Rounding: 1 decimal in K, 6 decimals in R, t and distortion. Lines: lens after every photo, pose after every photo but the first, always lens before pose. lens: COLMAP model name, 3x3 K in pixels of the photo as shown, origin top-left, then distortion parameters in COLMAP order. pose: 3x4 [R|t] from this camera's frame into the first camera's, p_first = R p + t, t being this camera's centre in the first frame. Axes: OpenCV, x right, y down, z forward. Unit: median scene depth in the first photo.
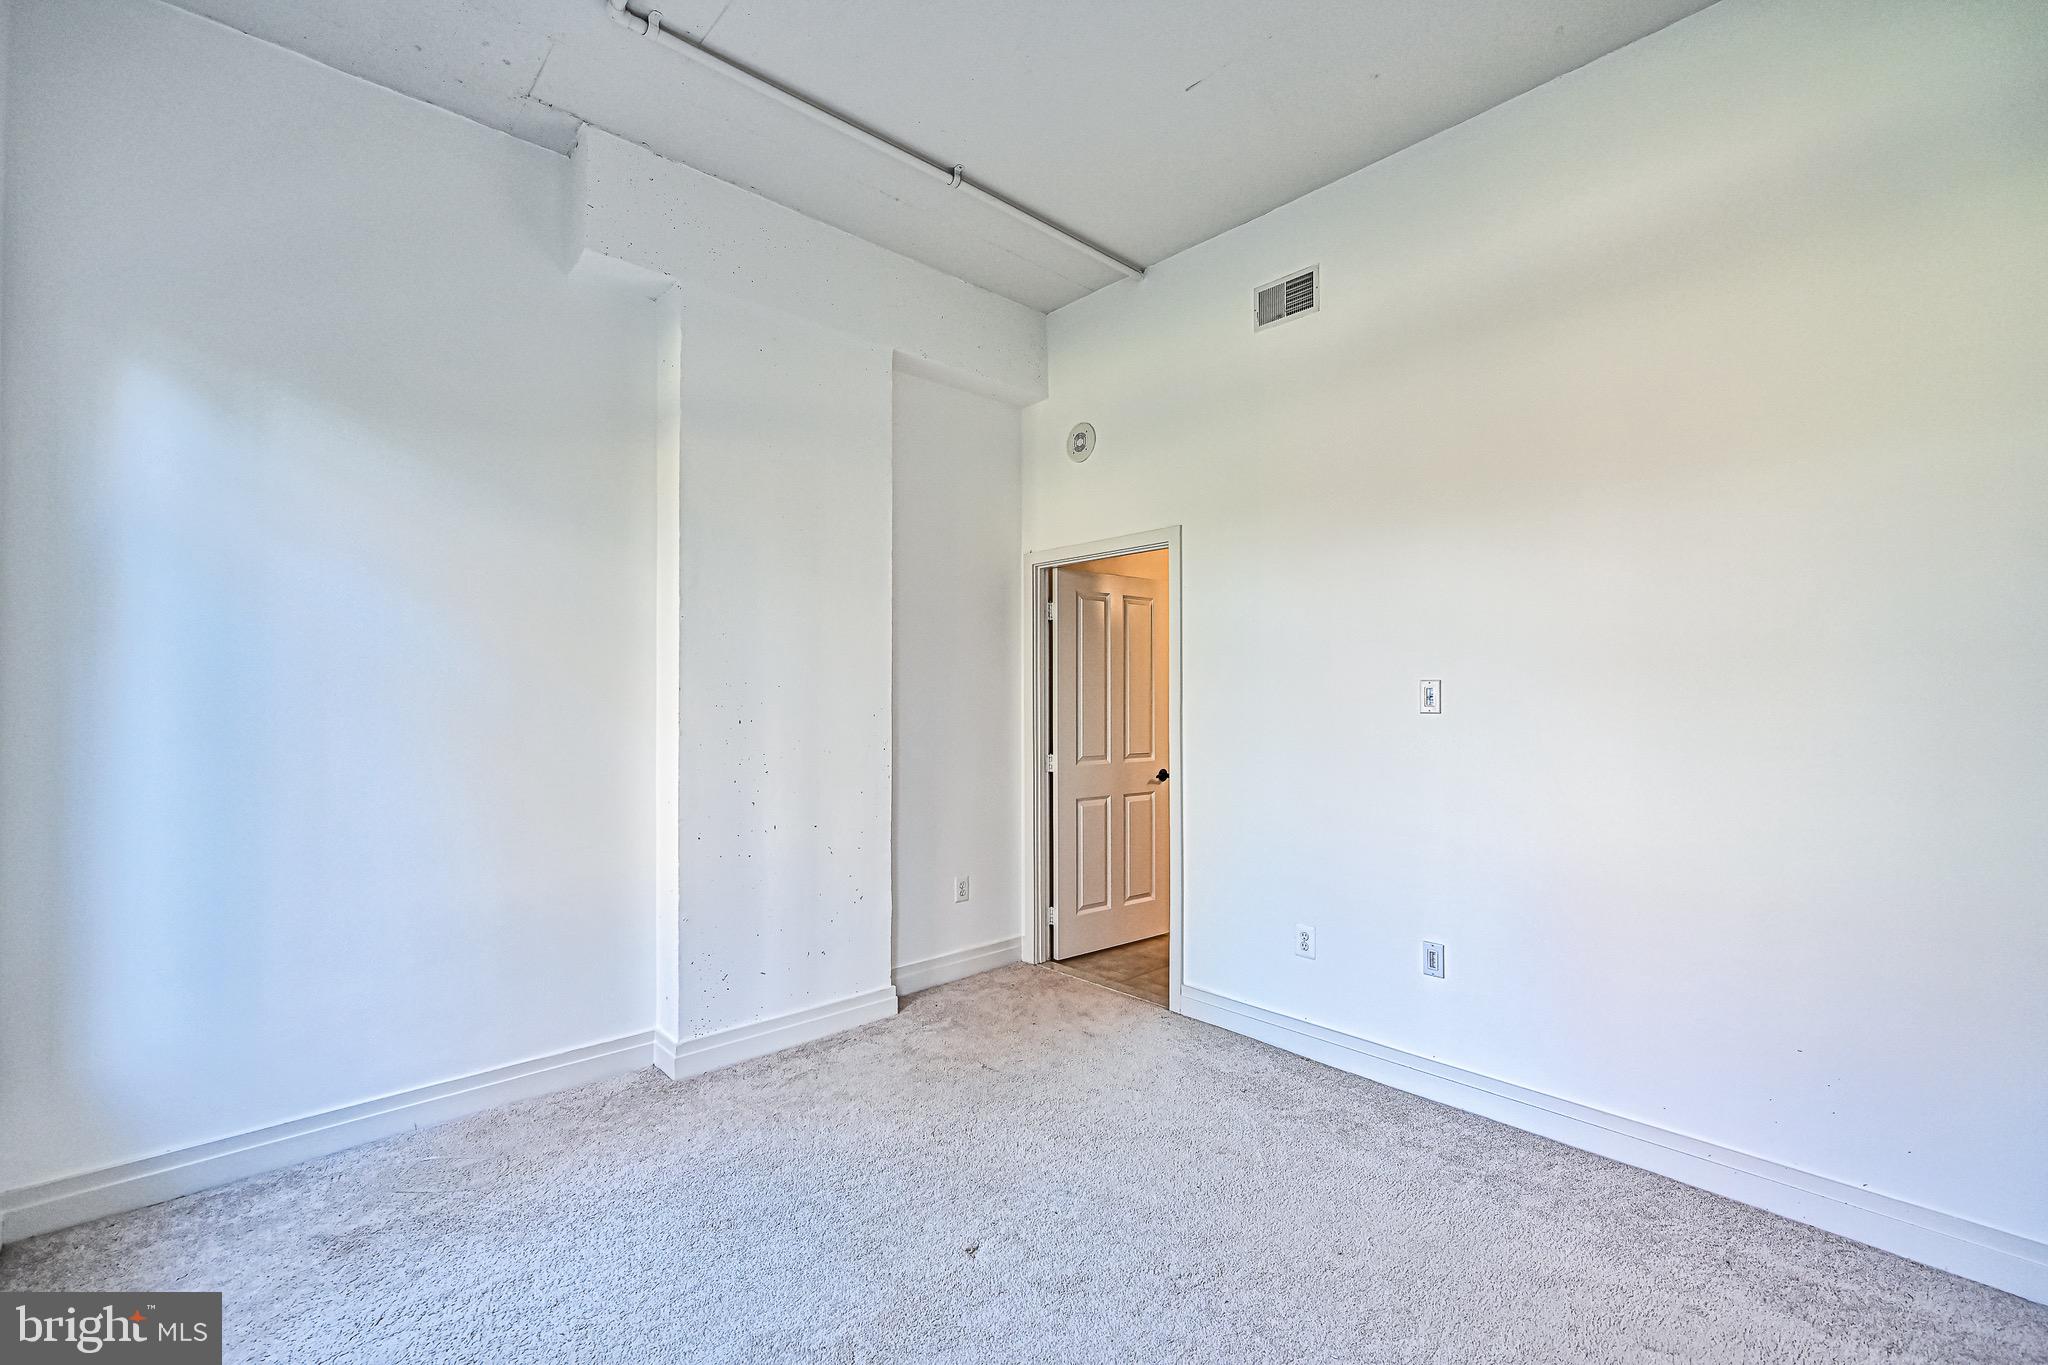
lens RADIAL K [[870.1, 0, 1015.7], [0, 870.1, 689.0], [0, 0, 1]] dist [0.000965, 0.000396]
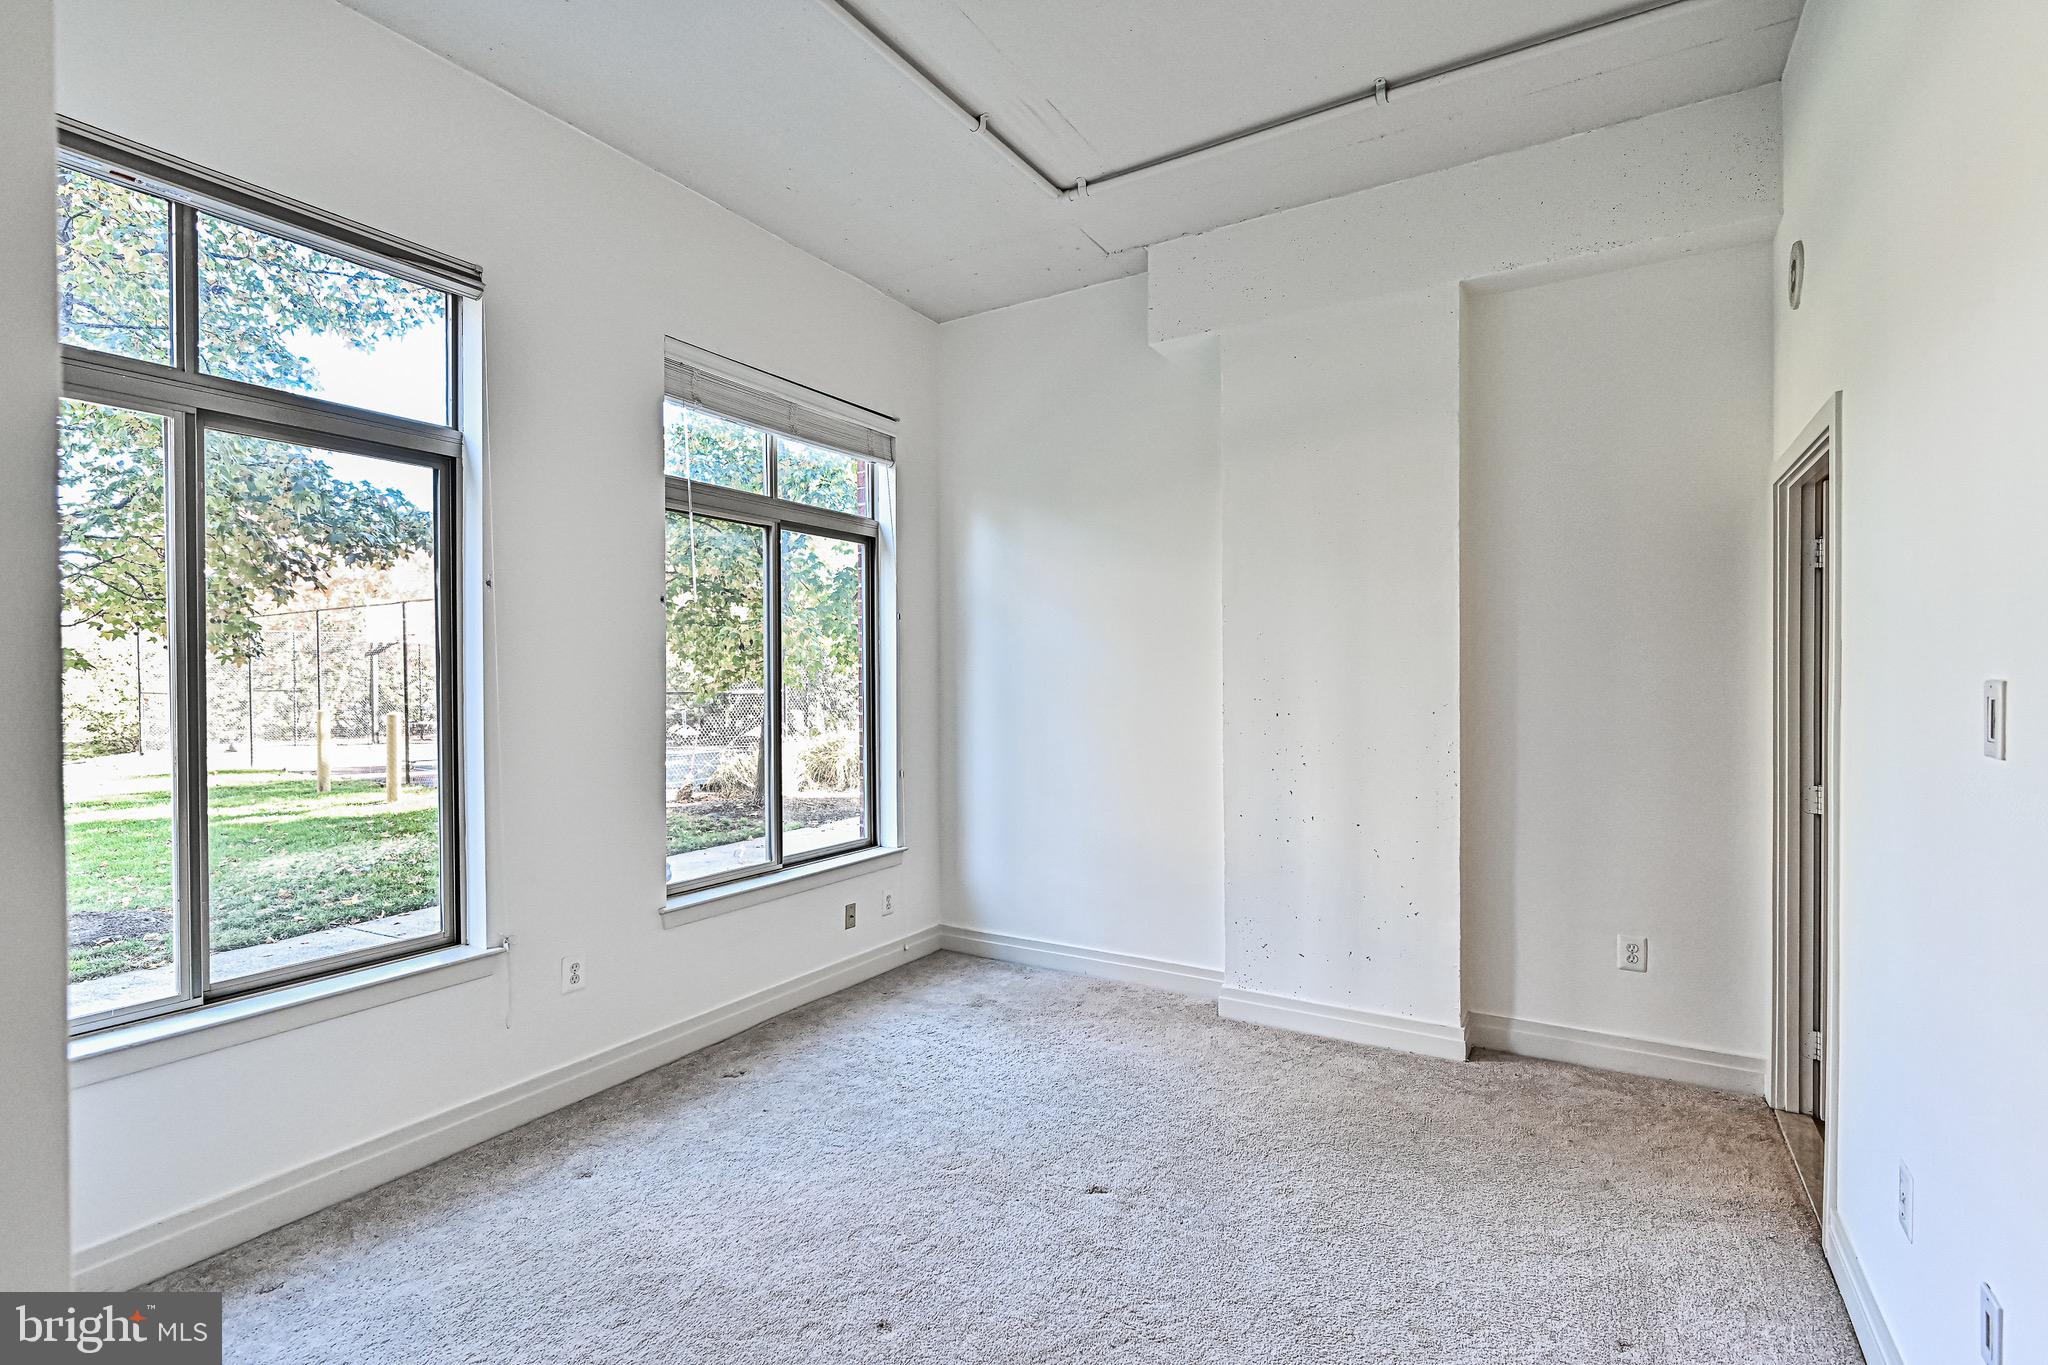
lens RADIAL K [[954.6, 0, 1061.7], [0, 954.6, 680.7], [0, 0, 1]] dist [0.001455, -0.000002]
pose [[0.292625, 0.001333, -0.956226, 0.762834], [0.008981, 0.999951, 0.004142, -0.008790], [0.956185, -0.009800, 0.292599, 0.418227]]
